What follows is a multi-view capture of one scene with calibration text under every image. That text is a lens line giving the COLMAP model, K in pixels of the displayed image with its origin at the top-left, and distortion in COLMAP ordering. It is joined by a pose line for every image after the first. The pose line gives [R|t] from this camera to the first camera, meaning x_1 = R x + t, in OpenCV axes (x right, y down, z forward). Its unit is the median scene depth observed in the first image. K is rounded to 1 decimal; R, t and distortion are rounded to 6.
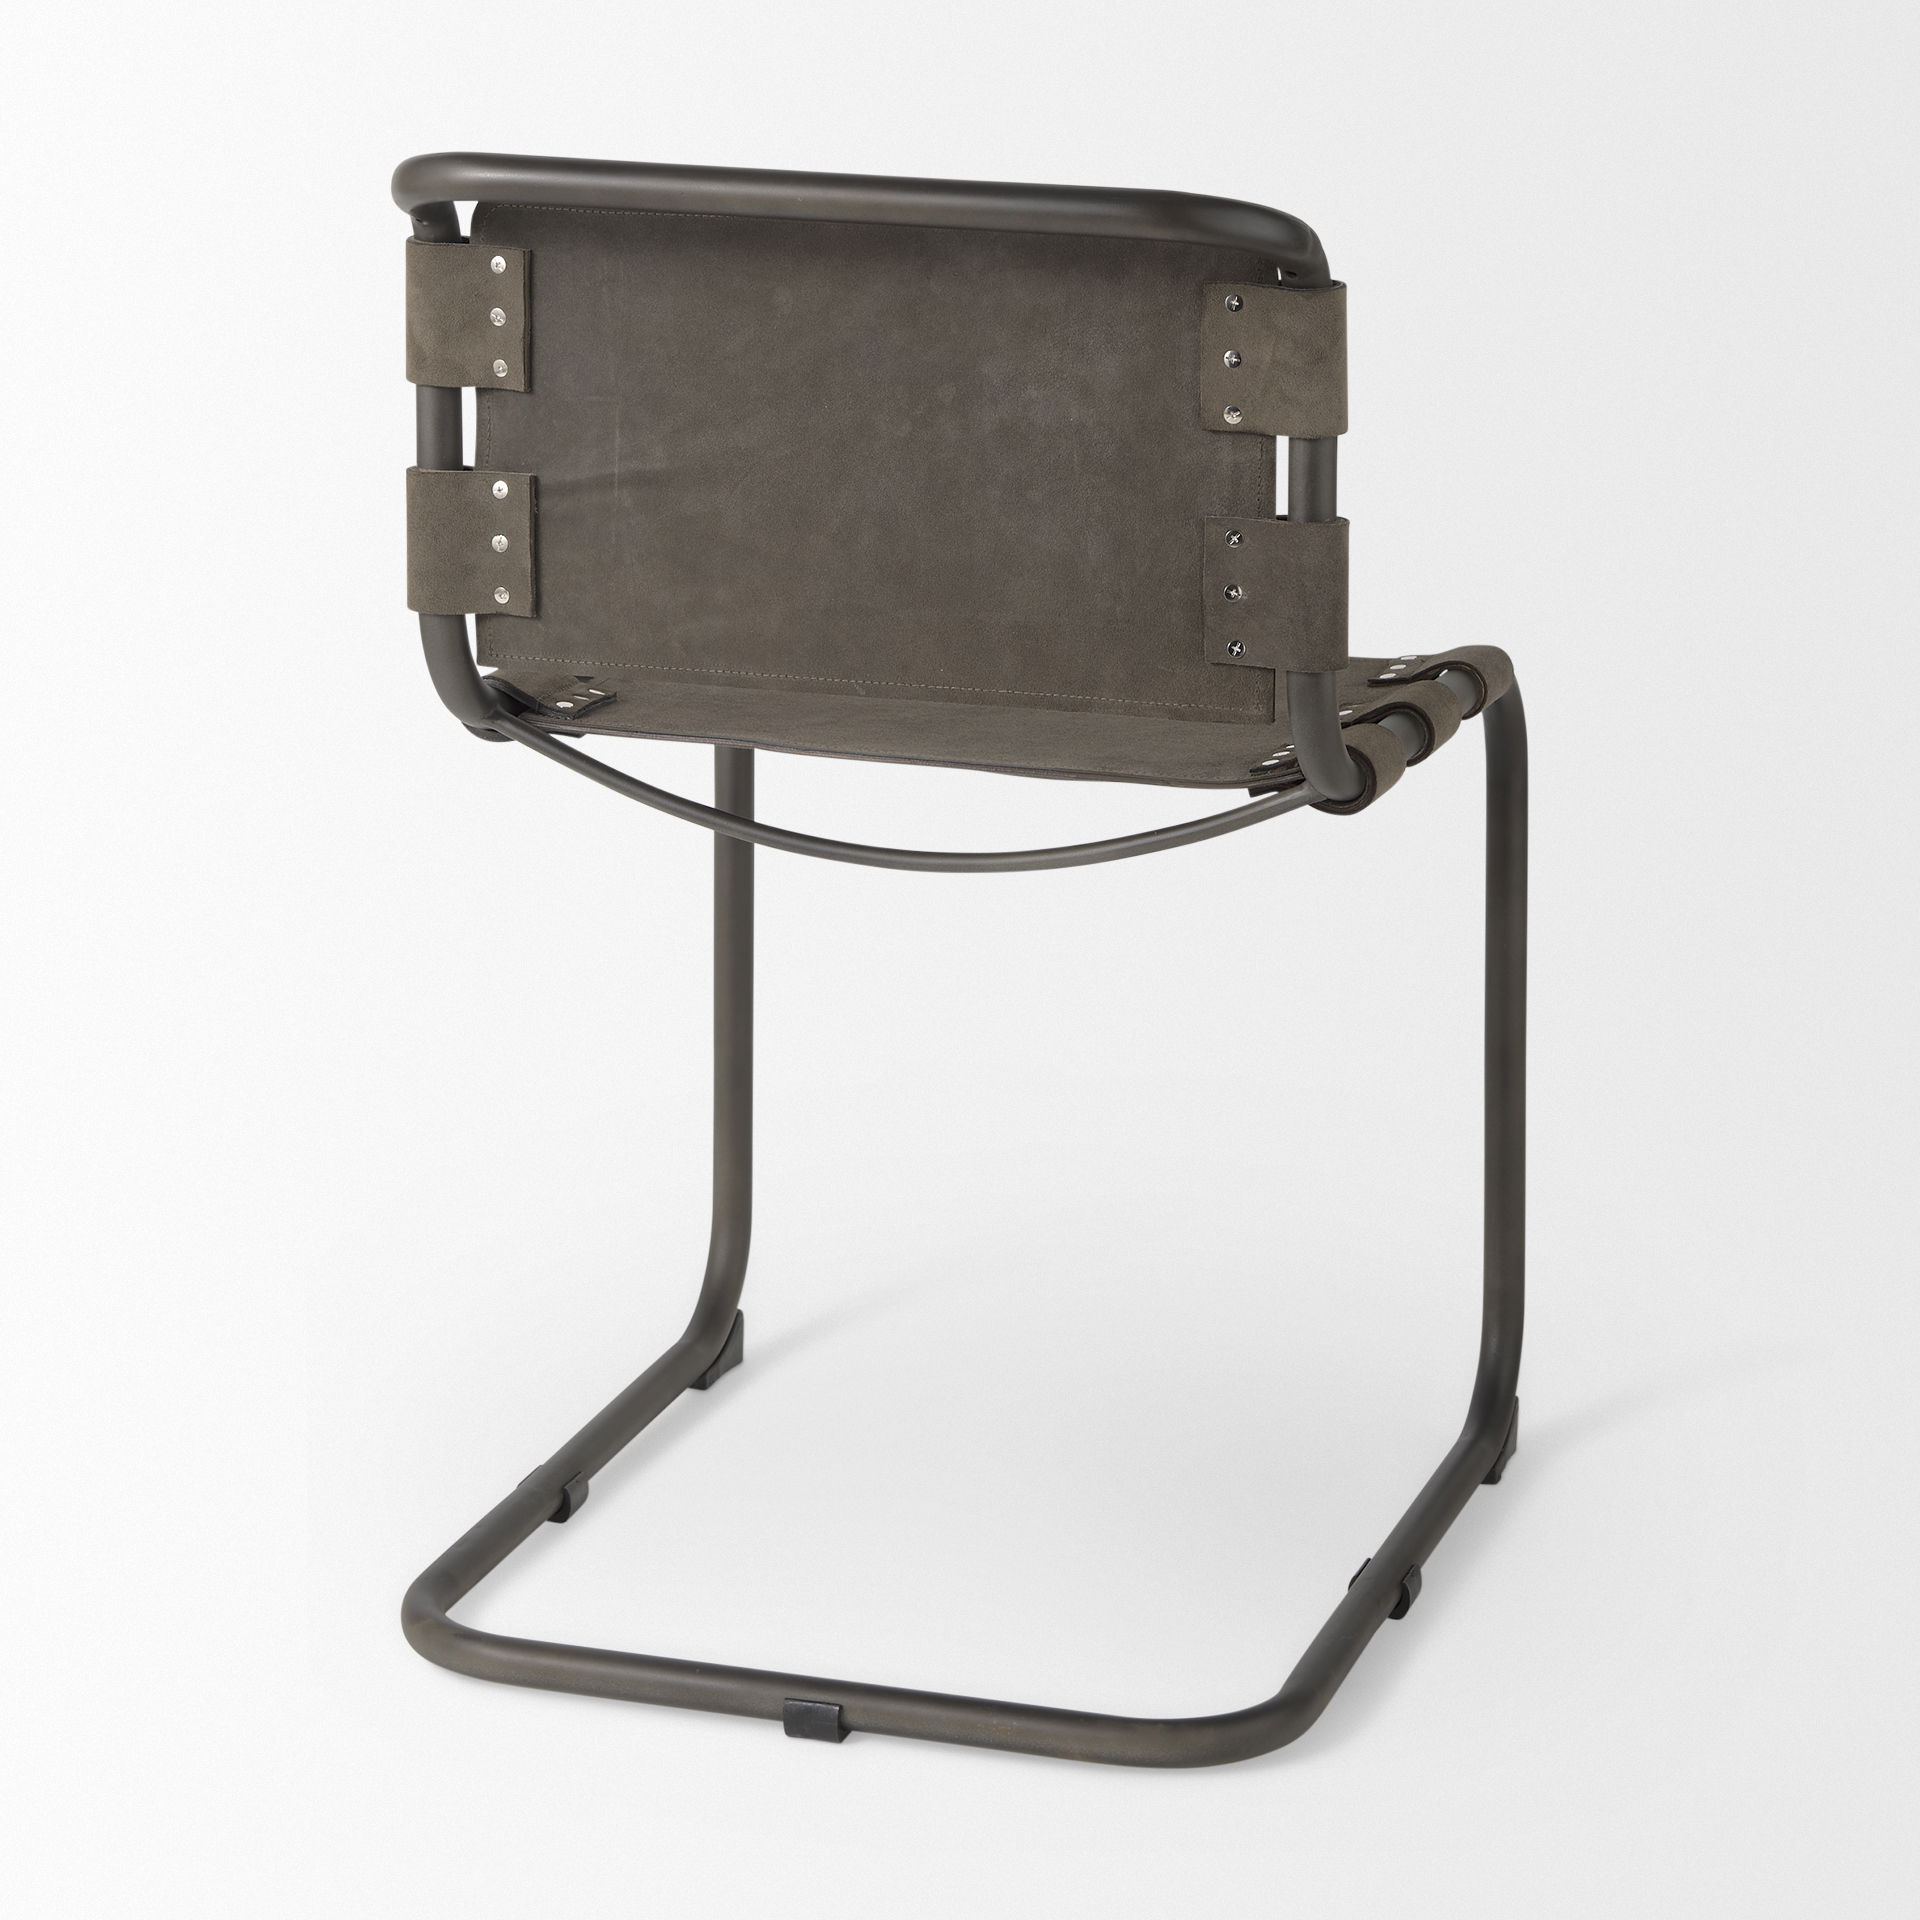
lens RADIAL K [[5872.9, 0, 953.6], [0, 5872.9, 976.1], [0, 0, 1]] dist [-0.025647, 0.000000]
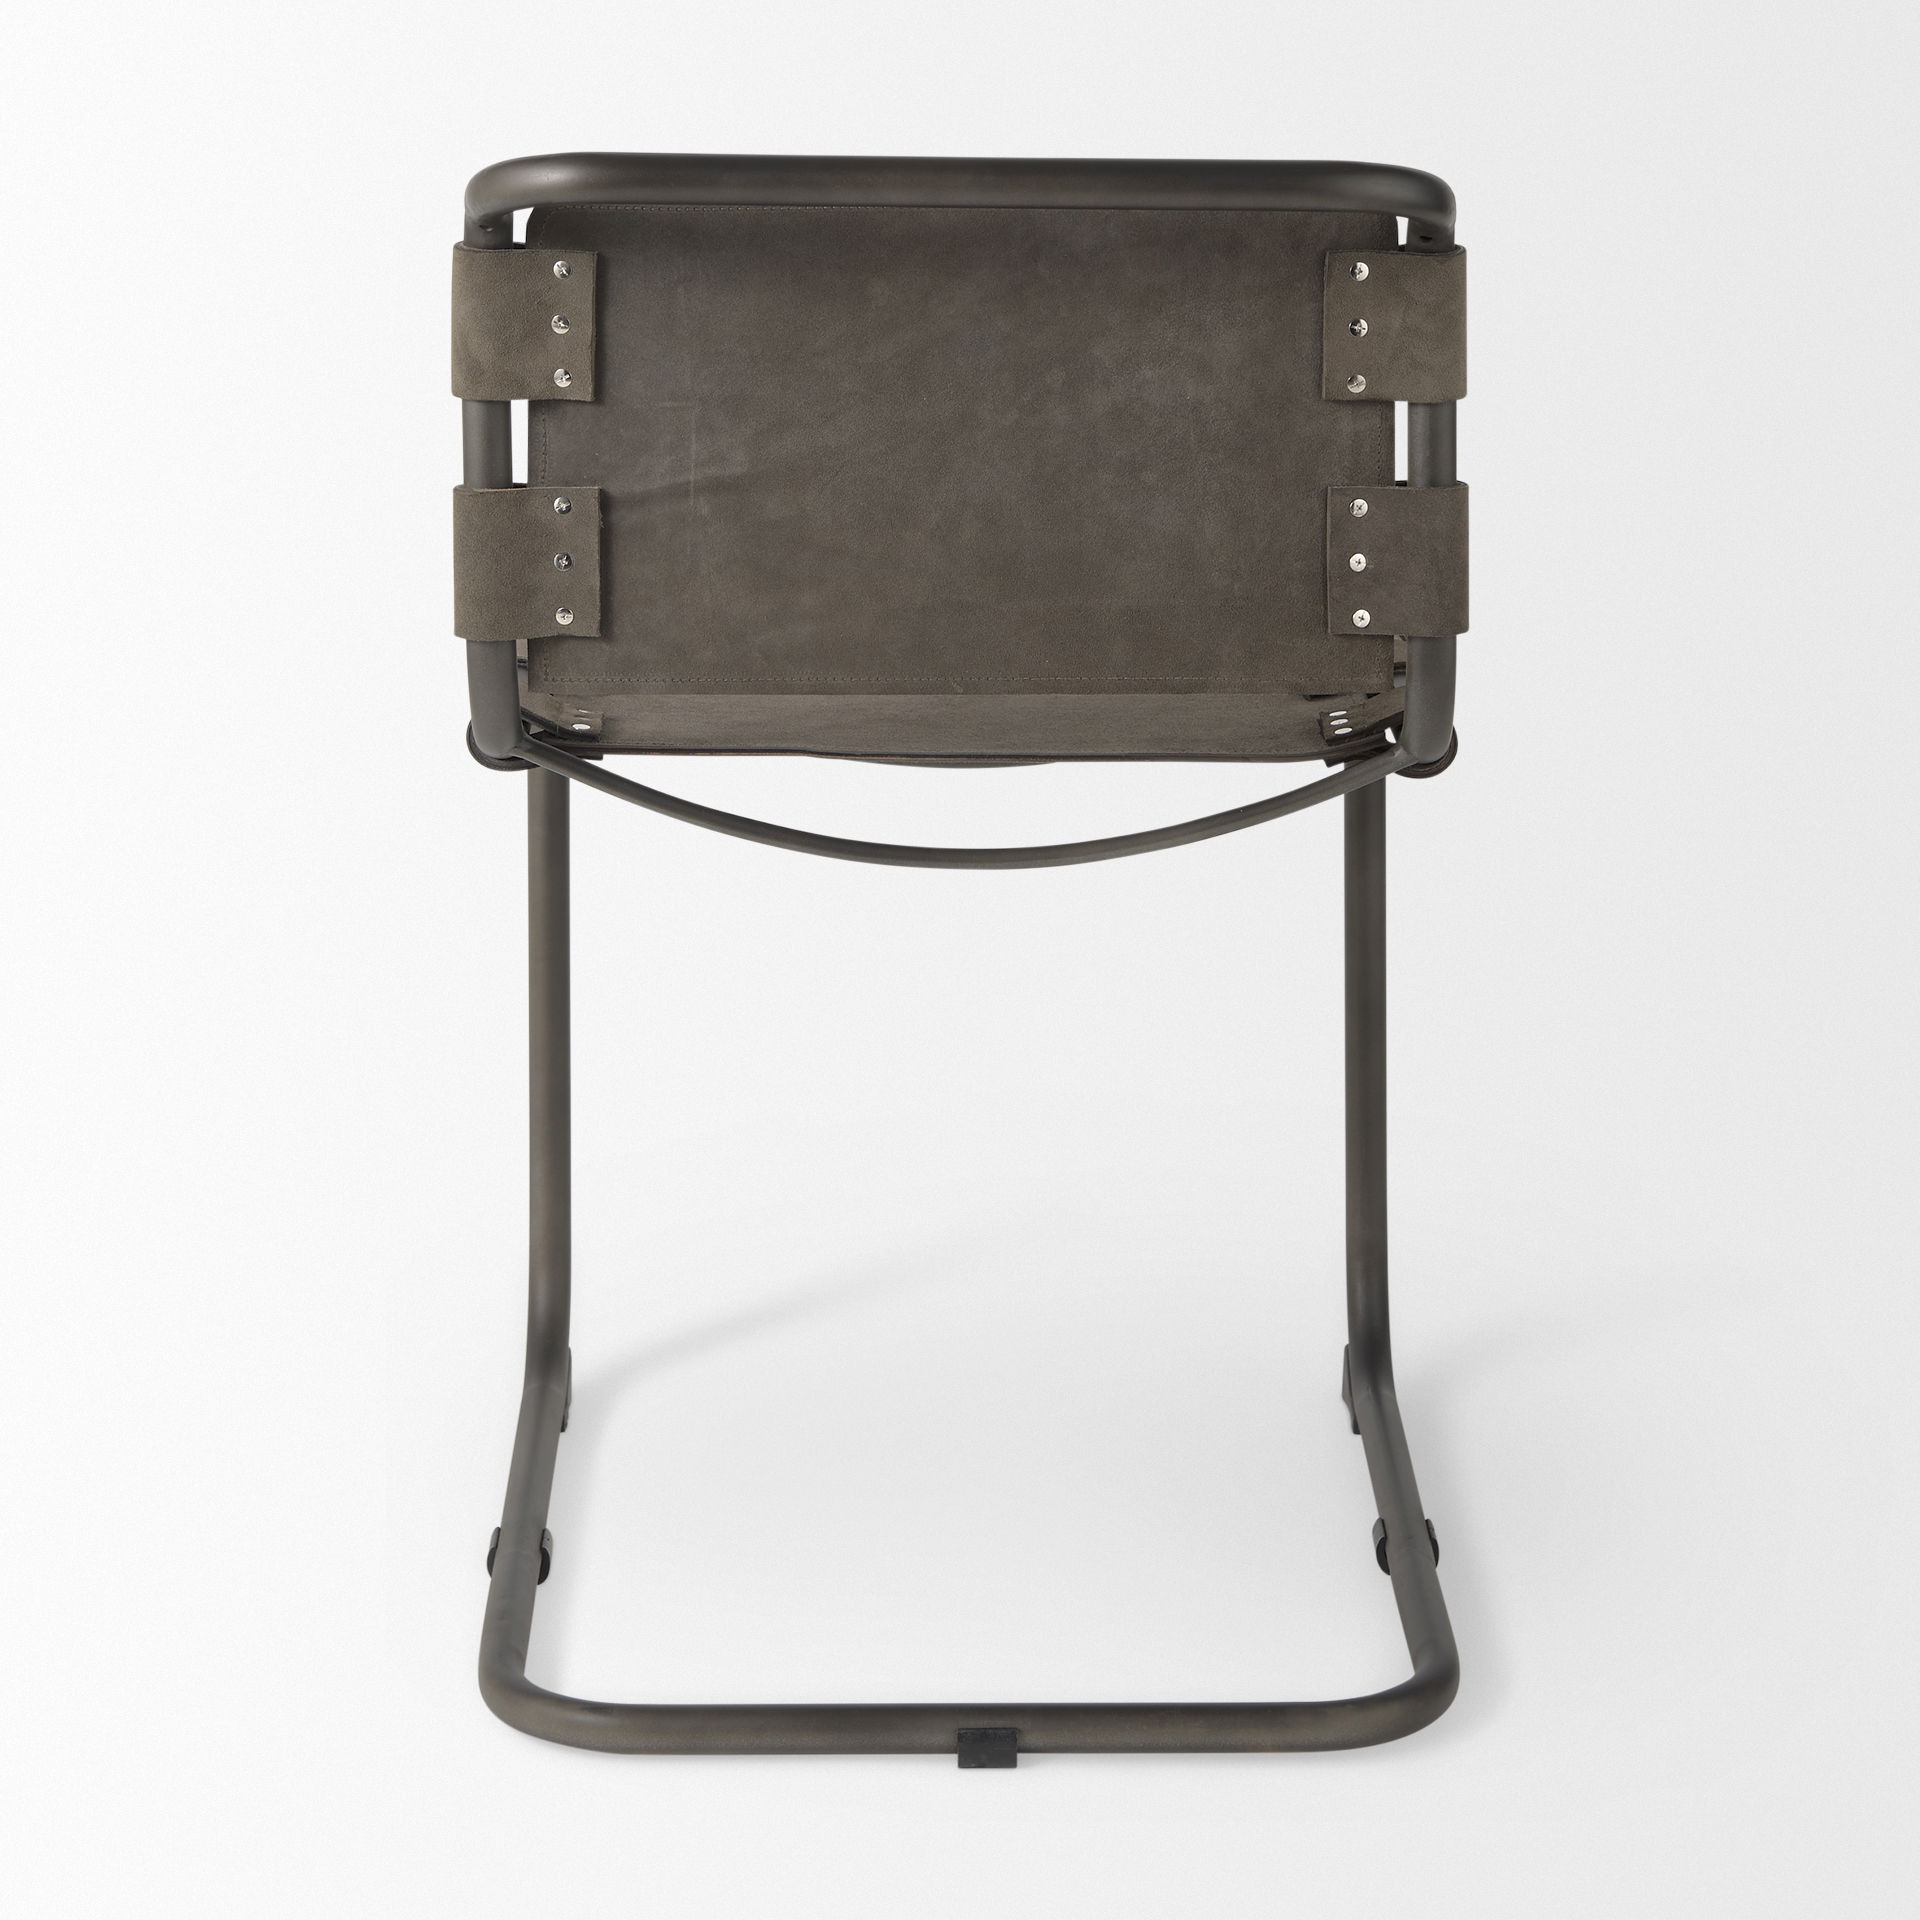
lens RADIAL K [[5872.9, 0, 967.8], [0, 5872.9, 943.4], [0, 0, 1]] dist [-0.025647, 0.000000]
pose [[0.942902, -0.084131, 0.322271, -0.333610], [0.085012, 0.996315, 0.011366, -0.017524], [-0.322039, 0.016680, 0.946579, 0.078740]]
